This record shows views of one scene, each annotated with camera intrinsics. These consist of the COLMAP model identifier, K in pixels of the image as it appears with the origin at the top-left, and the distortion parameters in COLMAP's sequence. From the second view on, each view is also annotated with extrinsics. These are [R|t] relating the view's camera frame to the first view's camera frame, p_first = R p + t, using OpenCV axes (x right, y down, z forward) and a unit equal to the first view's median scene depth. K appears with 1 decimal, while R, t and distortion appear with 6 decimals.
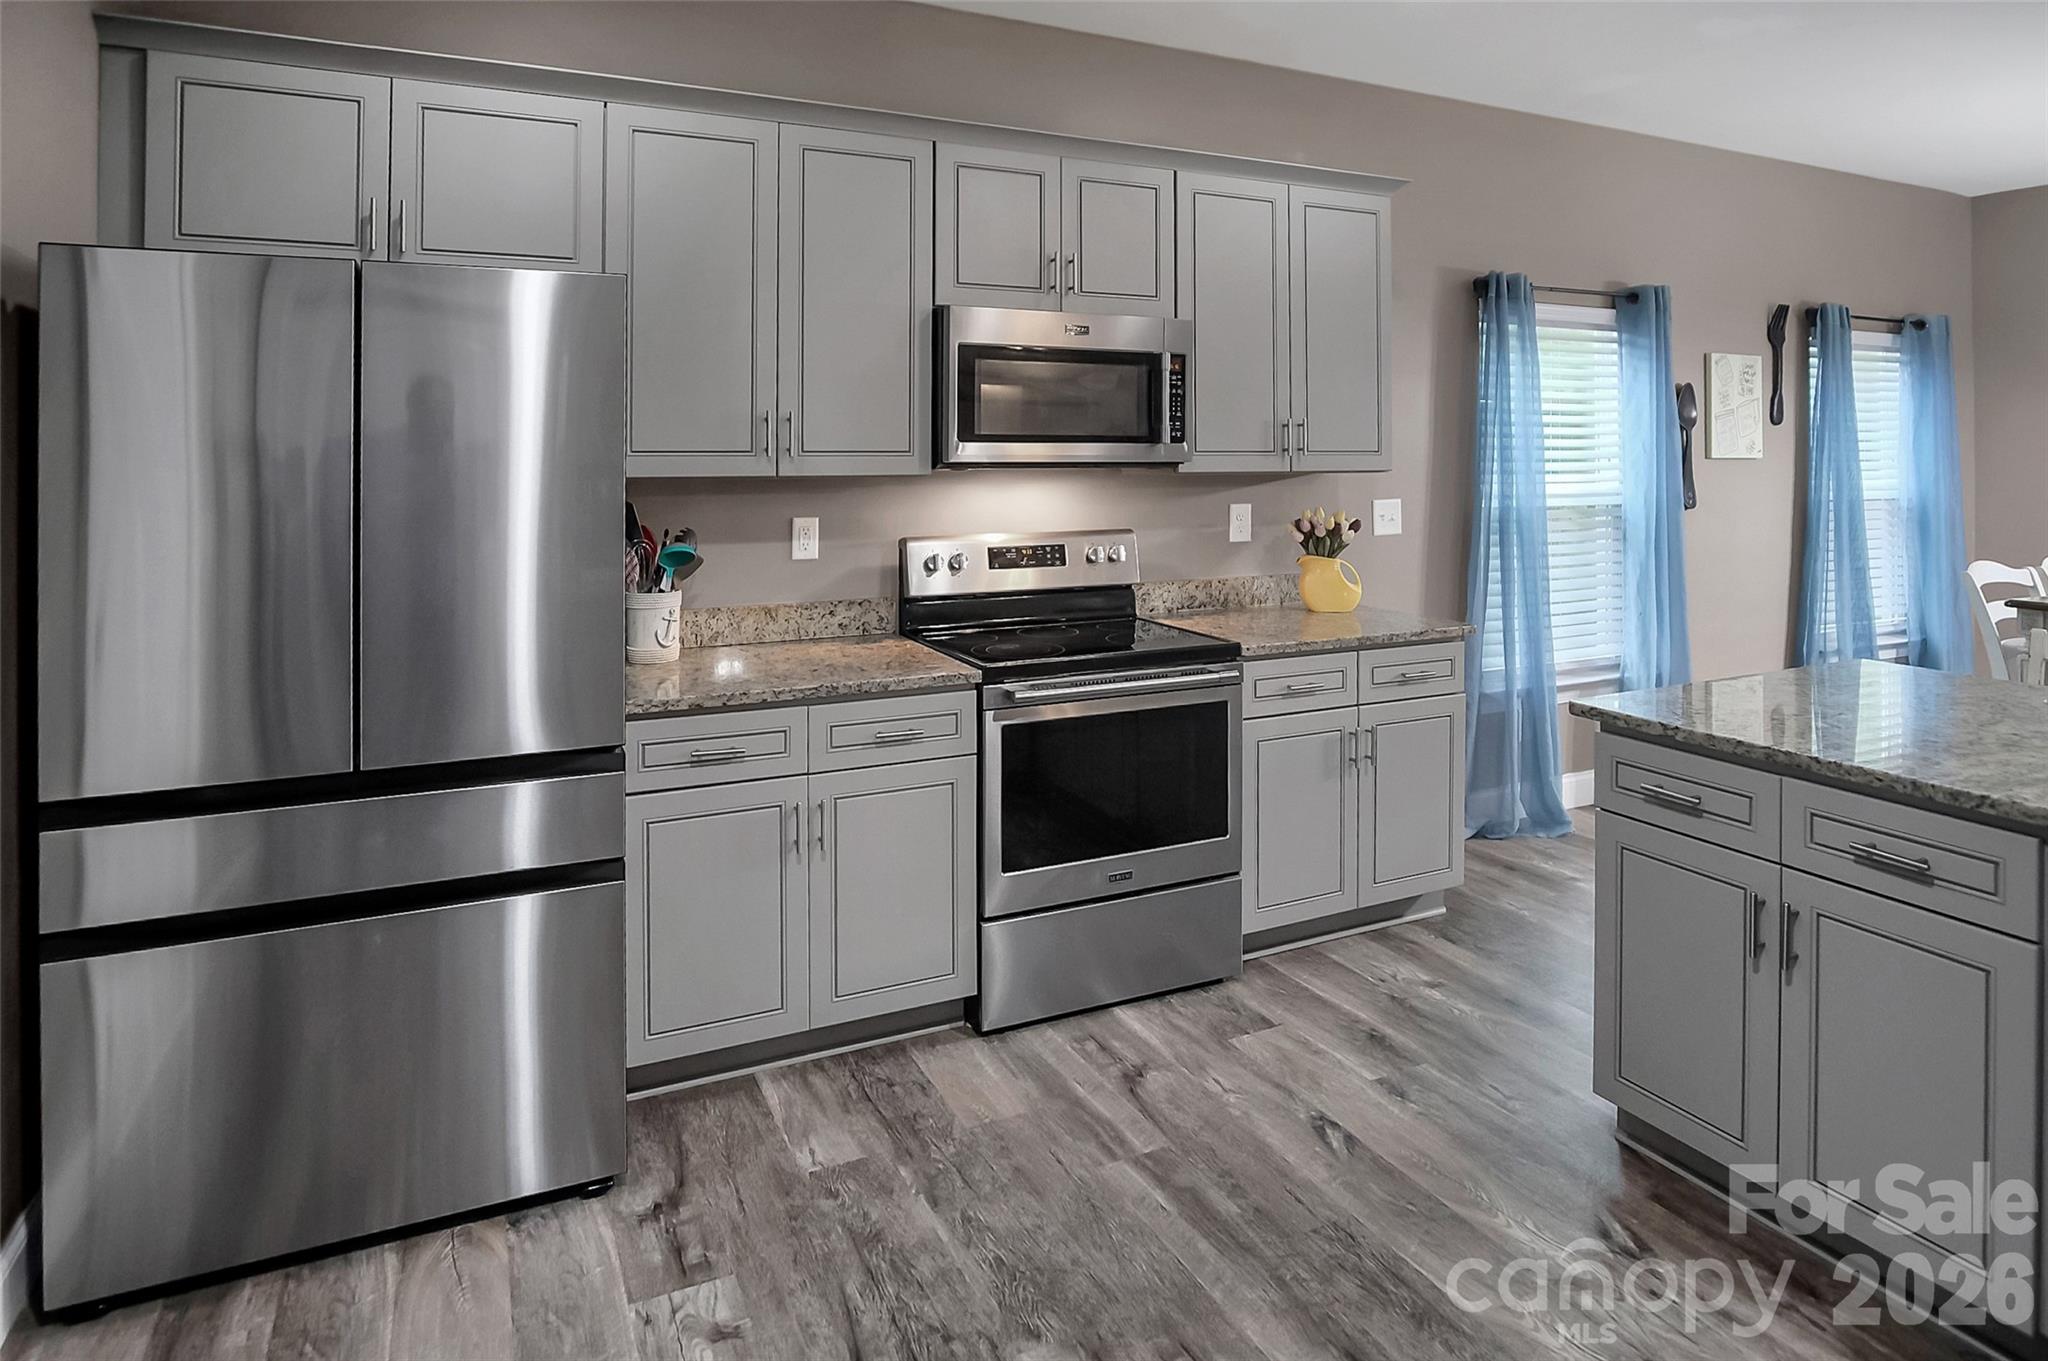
lens RADIAL K [[1166.5, 0, 1033.7], [0, 1166.5, 449.2], [0, 0, 1]] dist [-0.014030, 0.000589]
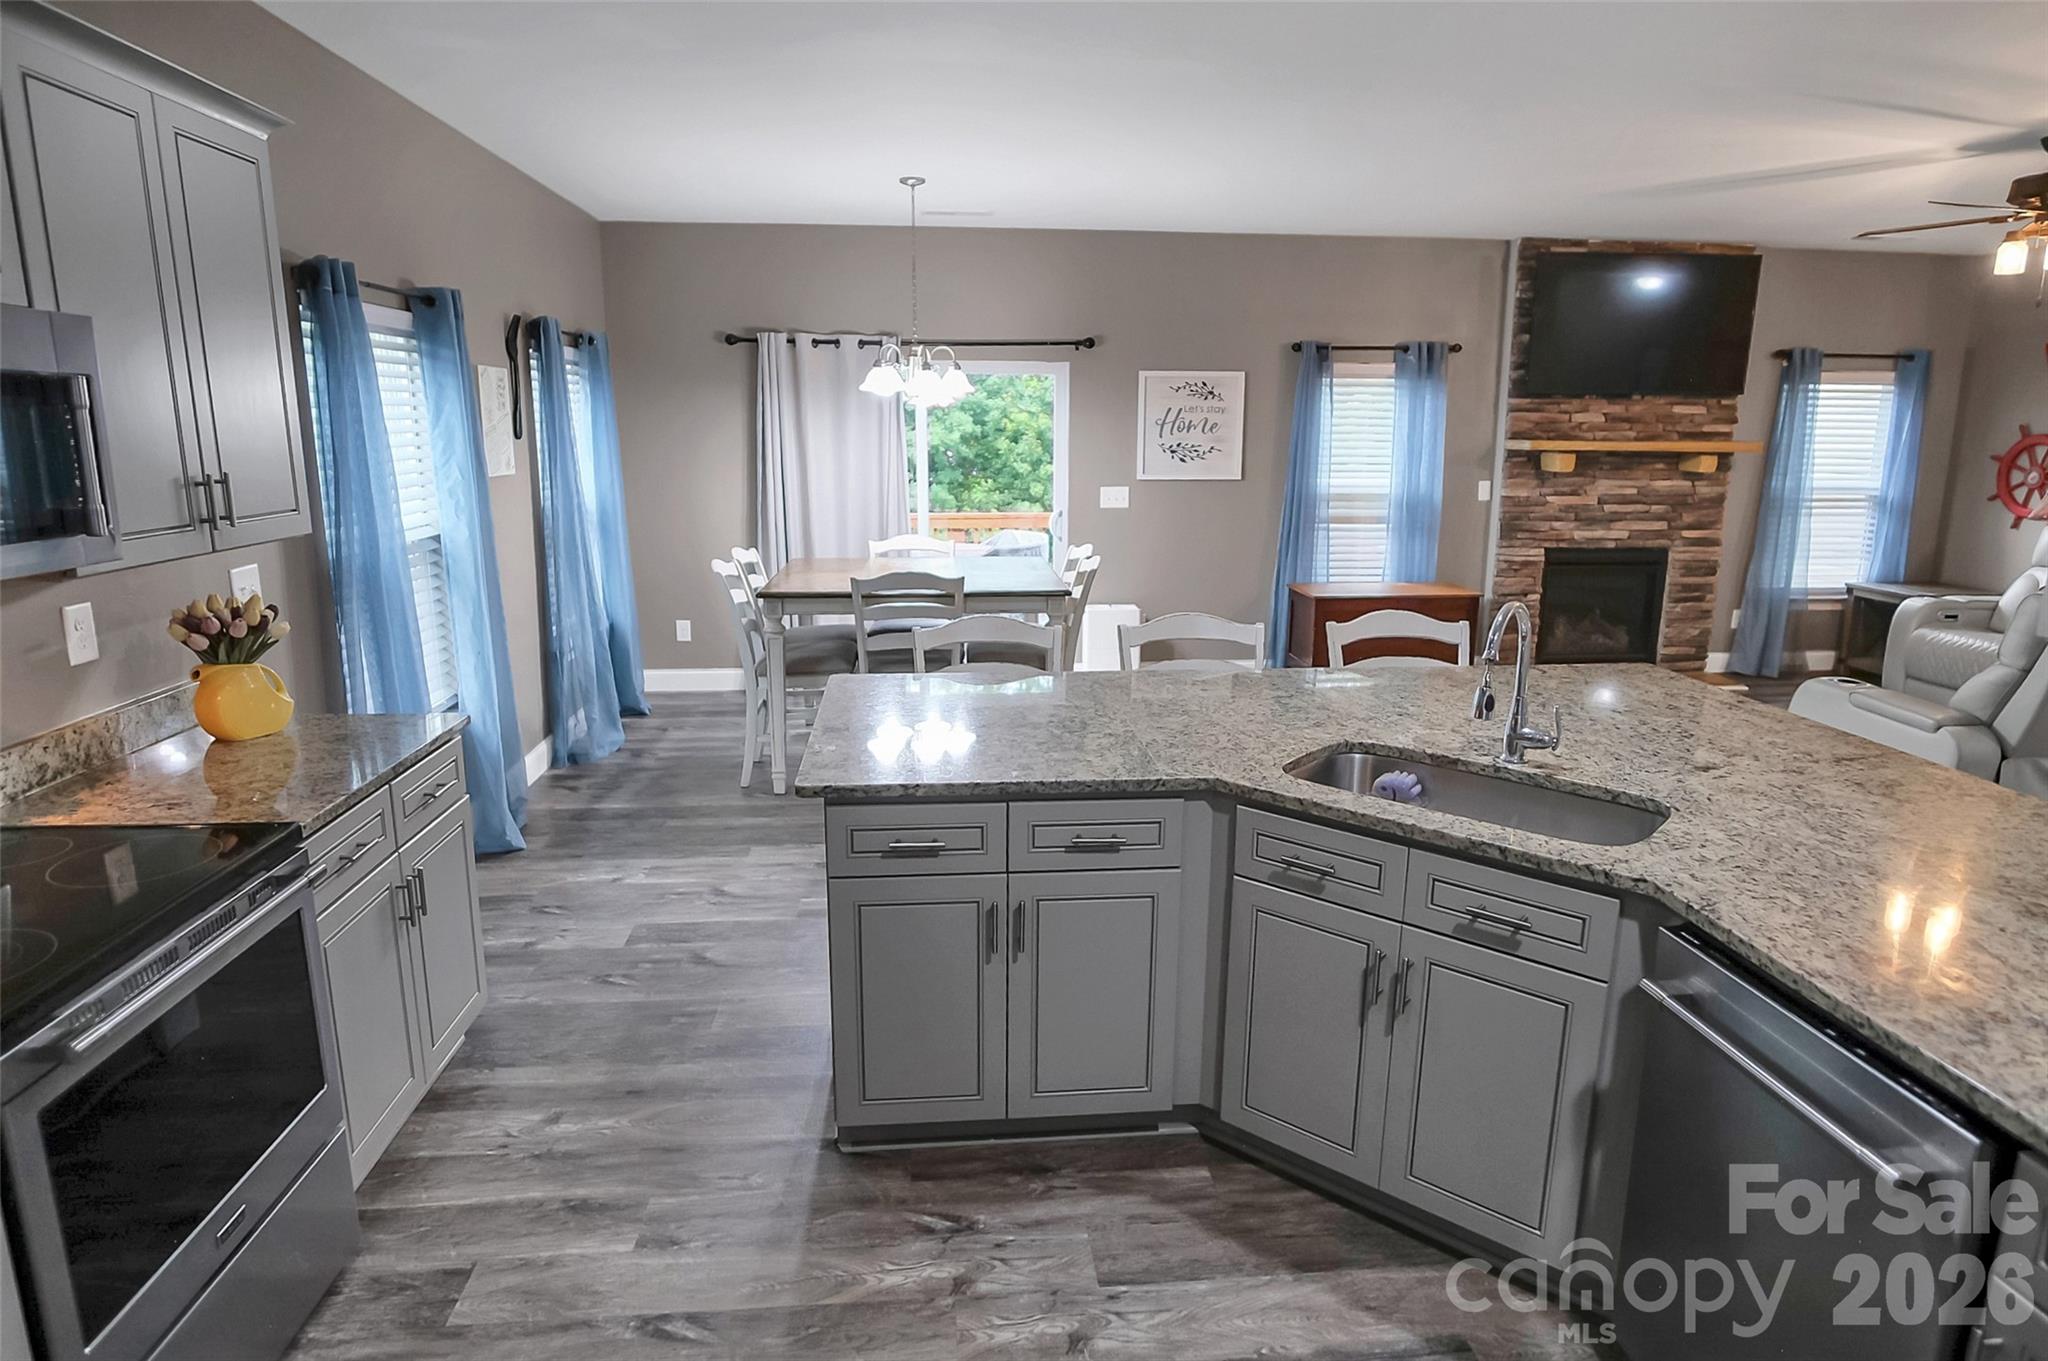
lens RADIAL K [[1176.2, 0, 1024.0], [0, 1176.2, 680.5], [0, 0, 1]] dist [-0.031838, 0.004748]
pose [[0.356402, -0.199662, 0.912750, -0.238798], [-0.008512, 0.976166, 0.216858, -0.057477], [-0.934294, -0.085058, 0.346208, 0.323519]]
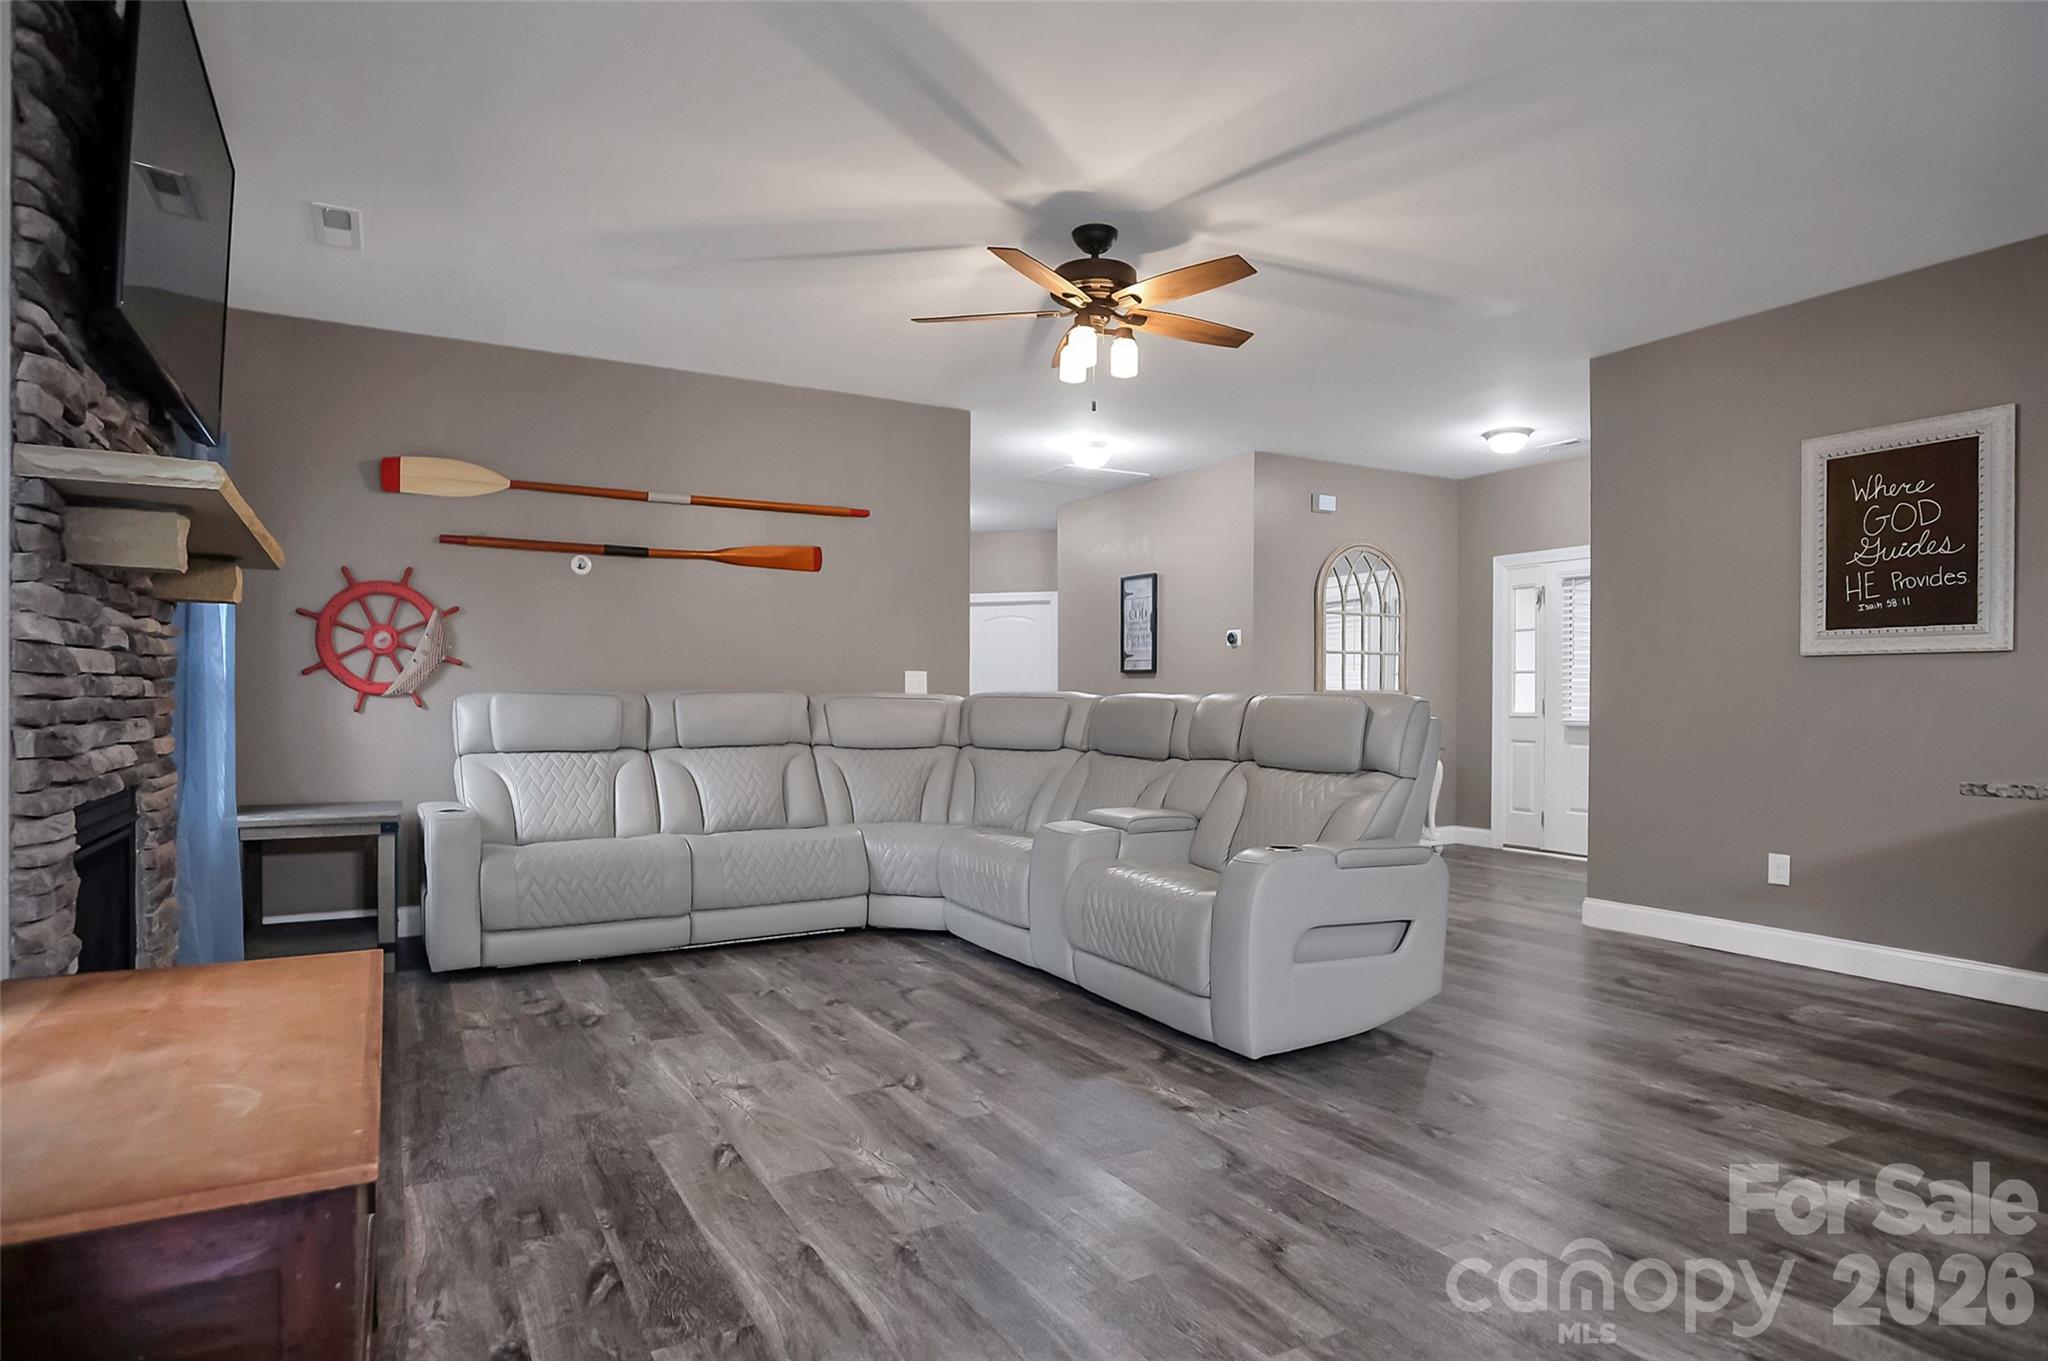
lens RADIAL K [[1133.3, 0, 1029.6], [0, 1133.3, 710.8], [0, 0, 1]] dist [-0.025023, 0.001703]
pose [[-0.998129, -0.003474, -0.061051, 1.516158], [-0.003710, 0.999986, 0.003761, 0.094428], [0.061037, 0.003980, -0.998128, 0.853289]]
